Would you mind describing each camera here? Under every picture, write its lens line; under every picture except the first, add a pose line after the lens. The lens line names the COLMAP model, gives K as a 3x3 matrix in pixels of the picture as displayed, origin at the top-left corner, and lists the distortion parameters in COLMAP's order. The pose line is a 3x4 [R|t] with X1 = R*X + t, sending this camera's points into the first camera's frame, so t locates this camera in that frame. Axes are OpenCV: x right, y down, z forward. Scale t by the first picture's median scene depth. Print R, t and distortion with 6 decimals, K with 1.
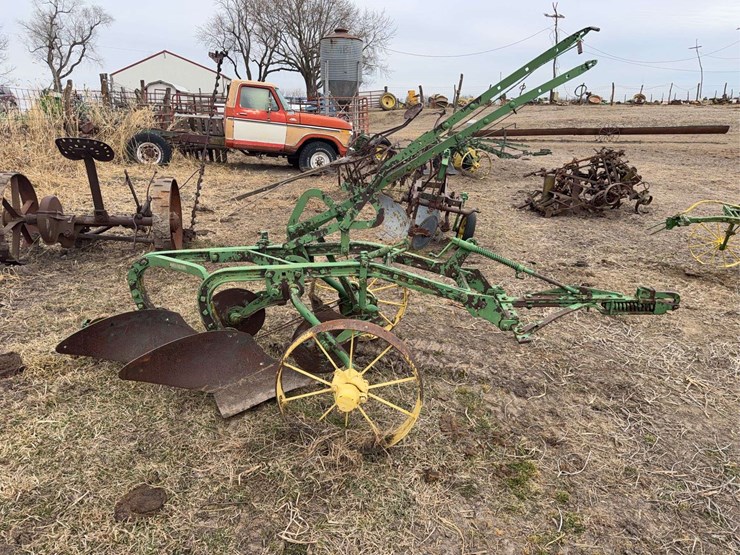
lens RADIAL K [[499.1, 0, 371.5], [0, 499.1, 288.0], [0, 0, 1]] dist [0.037156, -0.053284]
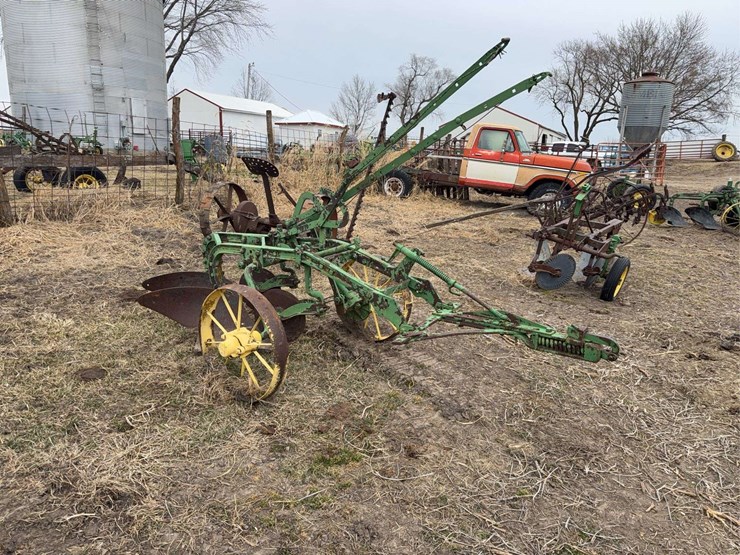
lens RADIAL K [[499.1, 0, 371.5], [0, 499.1, 288.0], [0, 0, 1]] dist [0.037156, -0.053284]
pose [[0.828960, 0.158944, -0.536248, 0.668945], [-0.205996, 0.978137, -0.028518, 0.030362], [0.519992, 0.134106, 0.843578, 0.083300]]
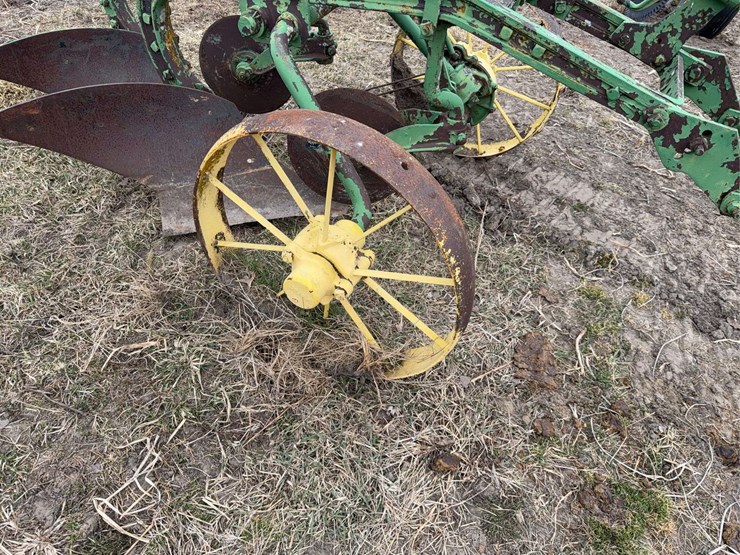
lens RADIAL K [[505.7, 0, 375.4], [0, 505.7, 282.5], [0, 0, 1]] dist [0.037189, -0.048883]
pose [[0.923634, 0.292769, -0.247360, 0.099032], [-0.170825, 0.892187, 0.418115, 0.004122], [0.343103, -0.343930, 0.874067, 0.443988]]
